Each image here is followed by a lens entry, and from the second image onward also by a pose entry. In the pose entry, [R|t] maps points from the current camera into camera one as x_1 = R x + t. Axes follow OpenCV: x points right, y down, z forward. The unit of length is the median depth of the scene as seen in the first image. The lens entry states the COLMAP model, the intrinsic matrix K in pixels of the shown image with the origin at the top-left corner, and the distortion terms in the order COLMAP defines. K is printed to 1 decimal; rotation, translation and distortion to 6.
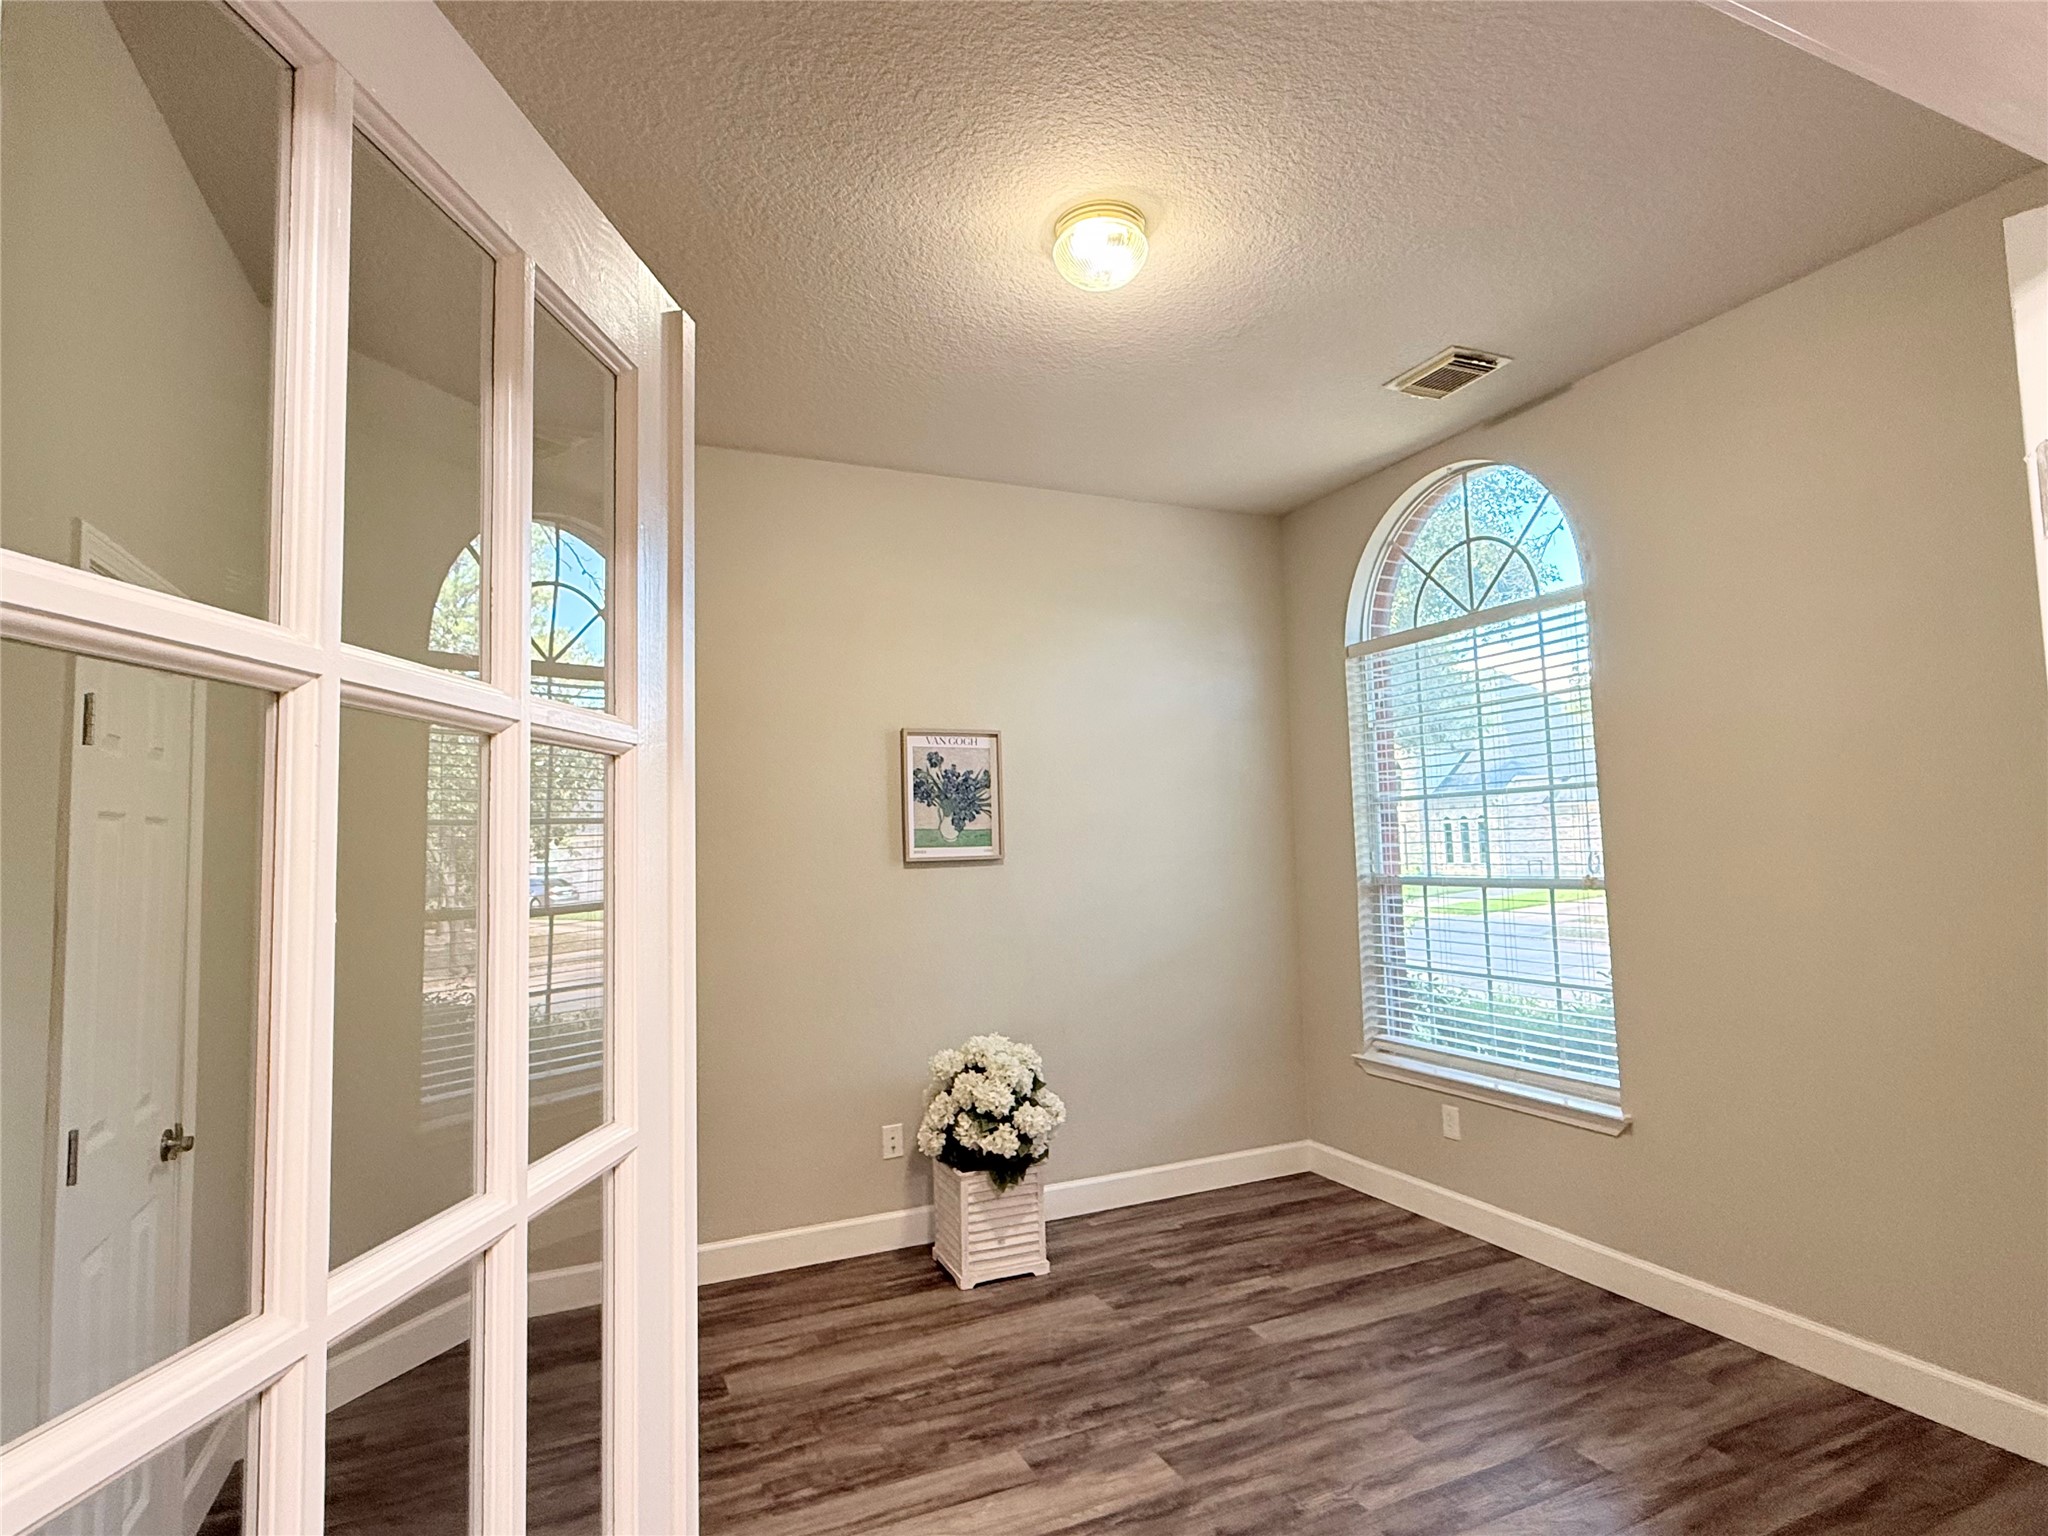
lens RADIAL K [[1087.1, 0, 1019.1], [0, 1087.1, 776.0], [0, 0, 1]] dist [0.003431, 0.000945]
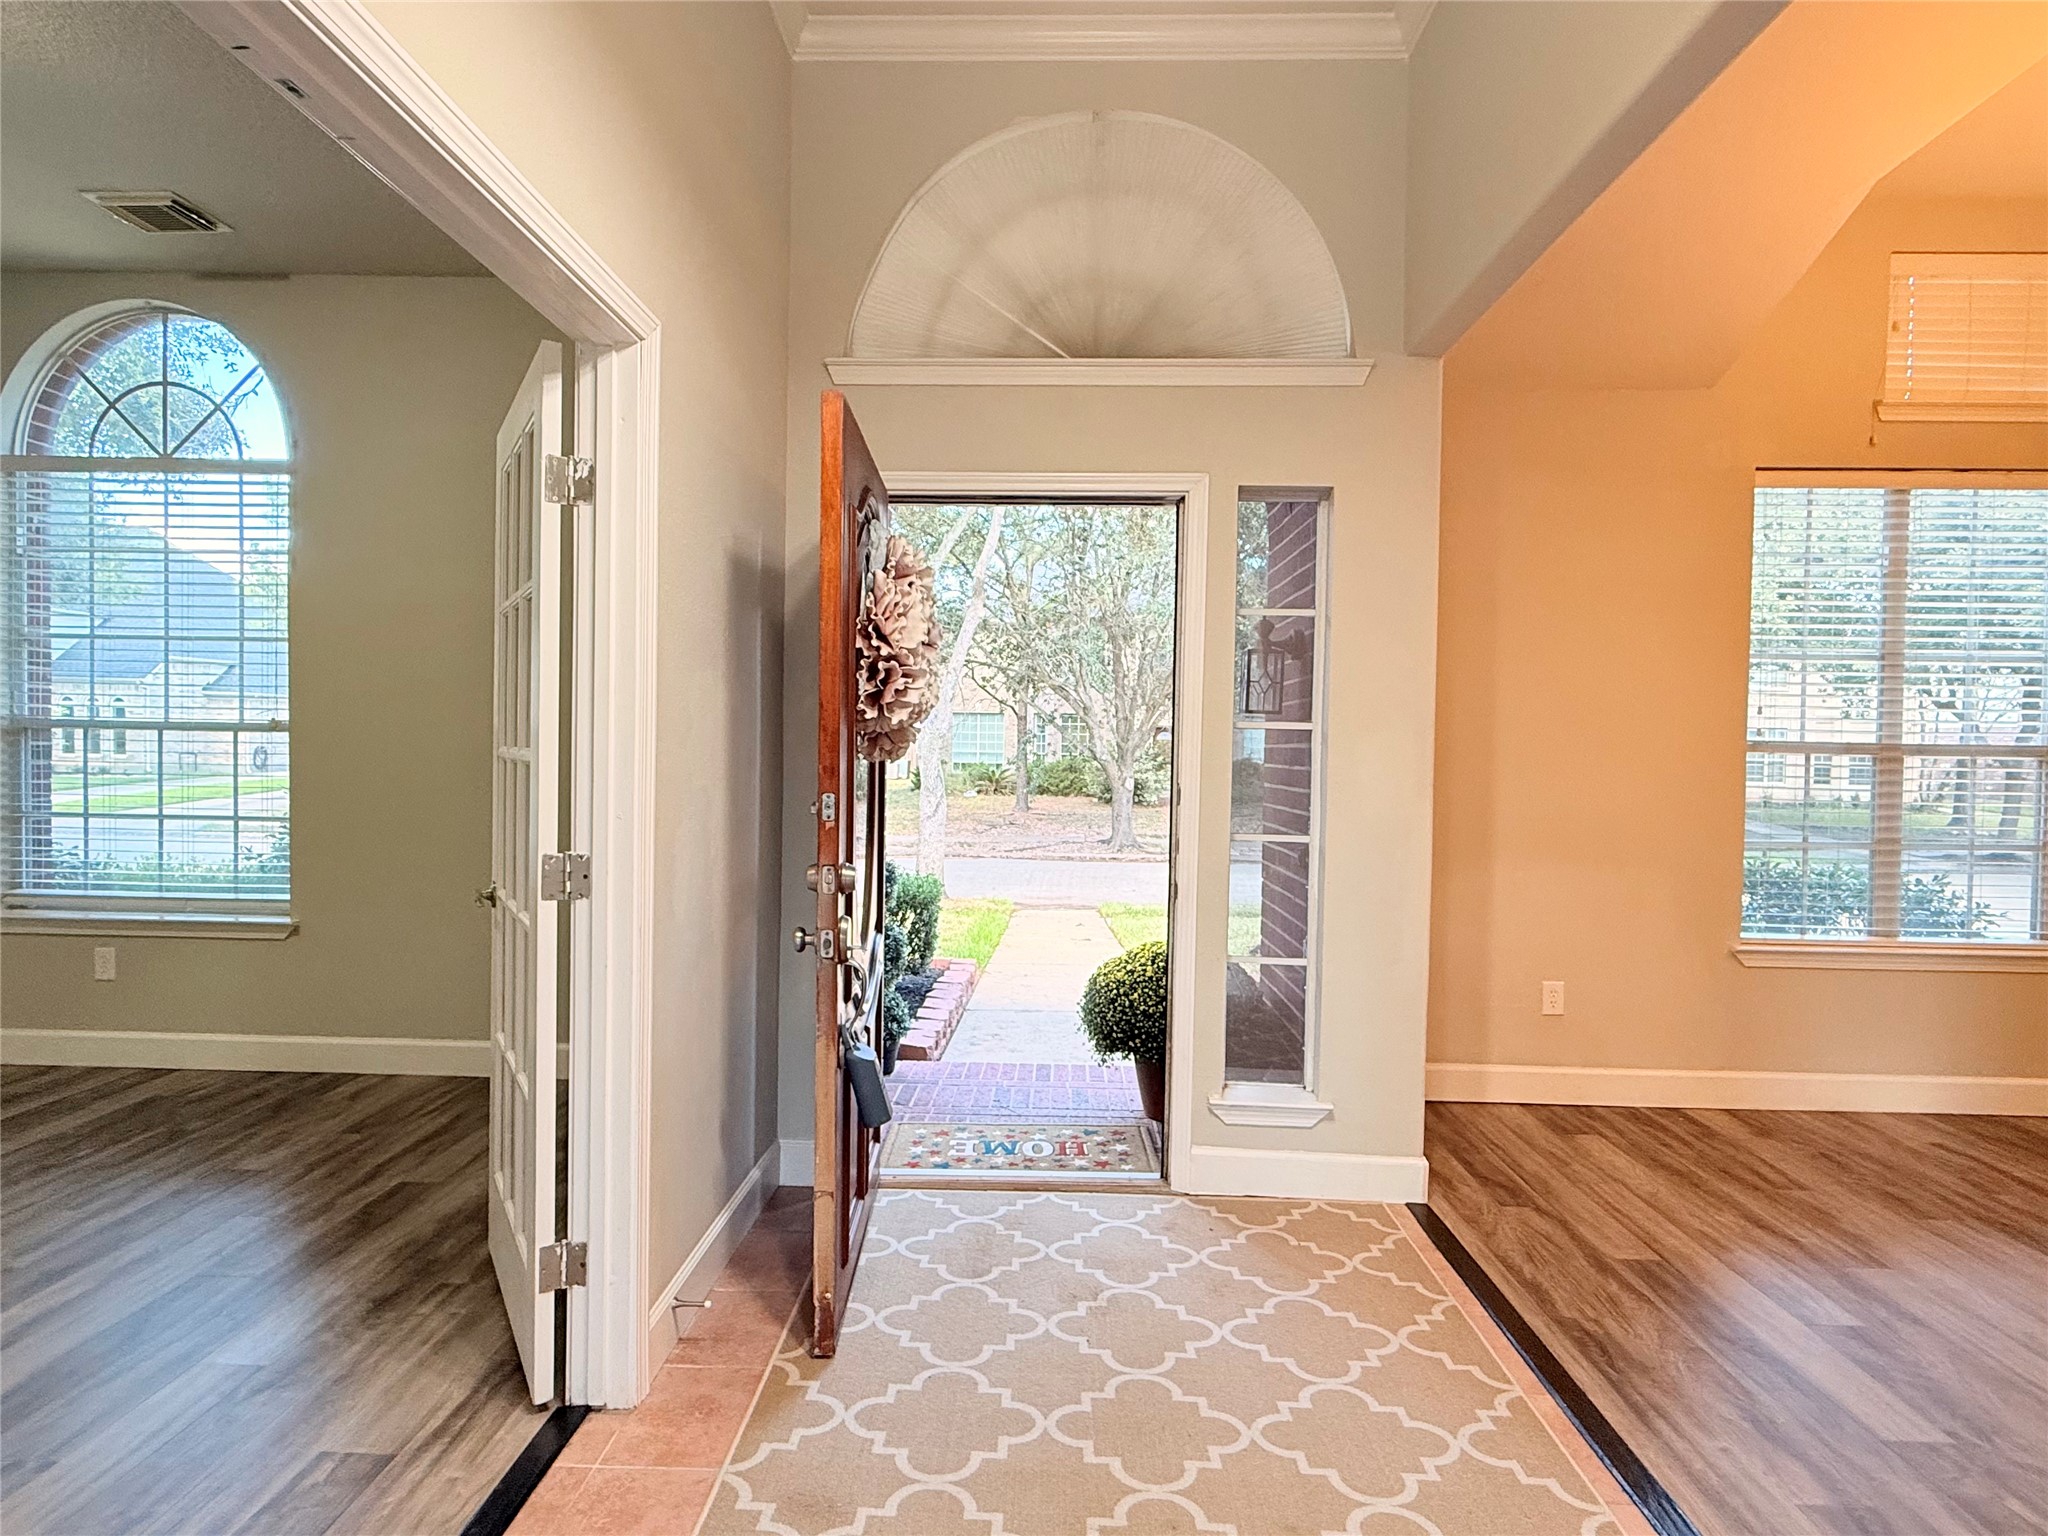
lens RADIAL K [[1057.6, 0, 1024.0], [0, 1057.6, 768.0], [0, 0, 1]] dist [0.002899, -0.000868]
pose [[0.445996, 0.017084, 0.894872, -0.107734], [-0.094454, 0.995133, 0.028078, 0.035677], [-0.890037, -0.097047, 0.445439, -0.180173]]
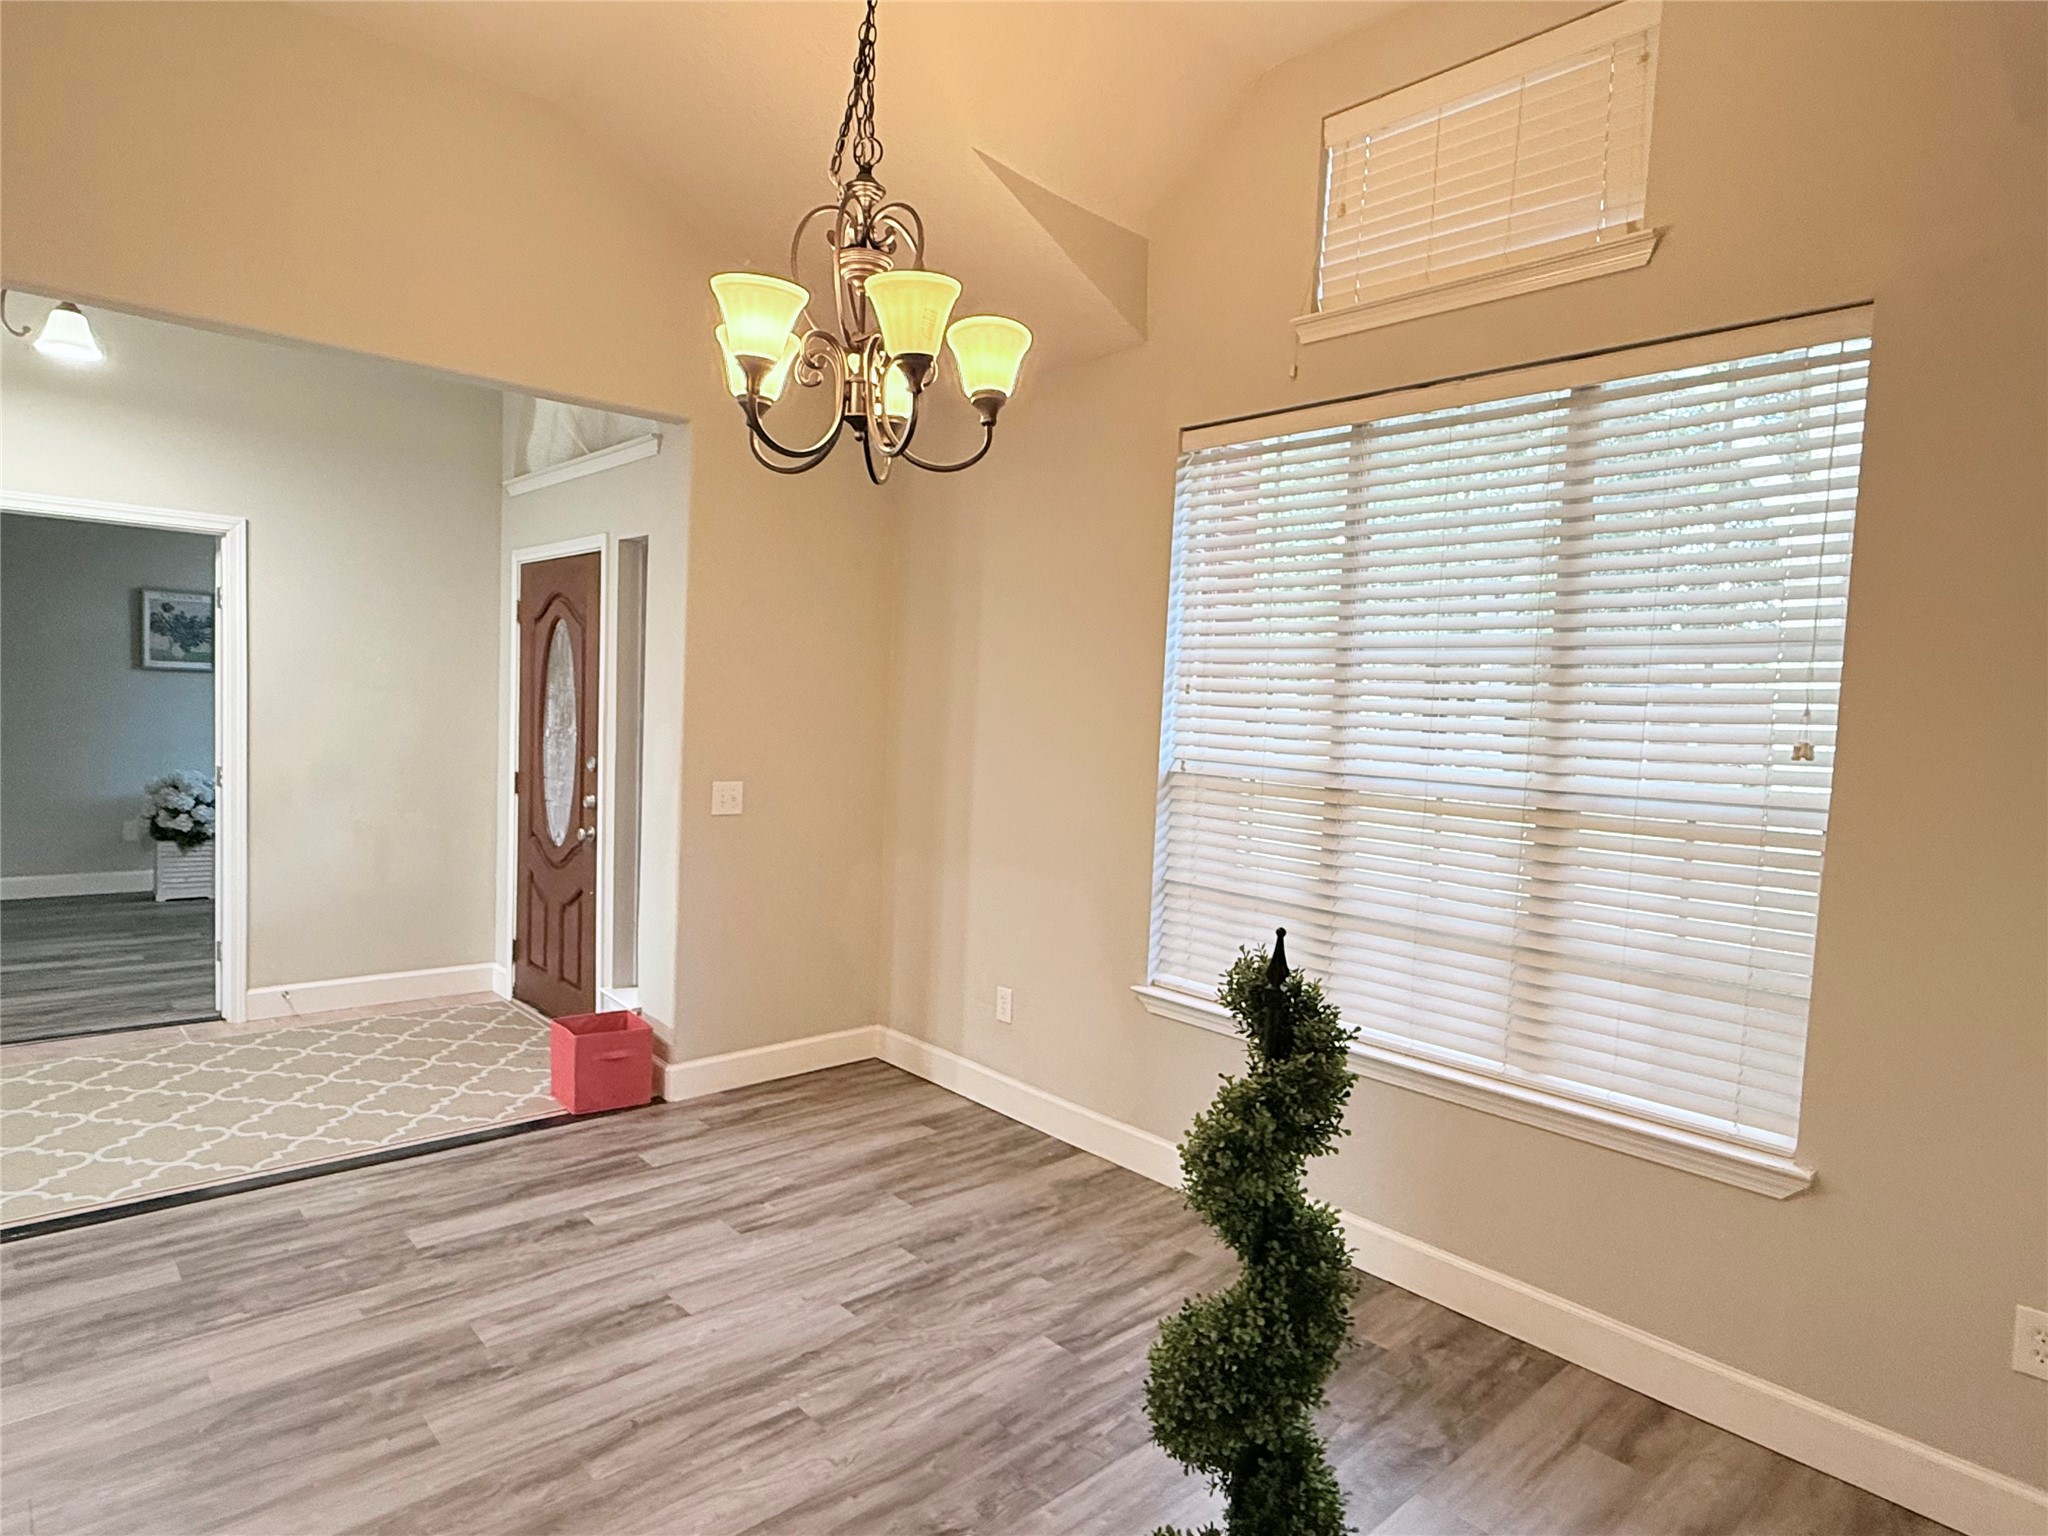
lens RADIAL K [[1166.7, 0, 1024.4], [0, 1166.7, 776.1], [0, 0, 1]] dist [-0.003127, 0.000870]
pose [[0.951808, 0.049269, 0.302711, 0.710499], [-0.091506, 0.987677, 0.126966, -0.117769], [-0.292726, -0.148547, 0.944587, -1.214434]]
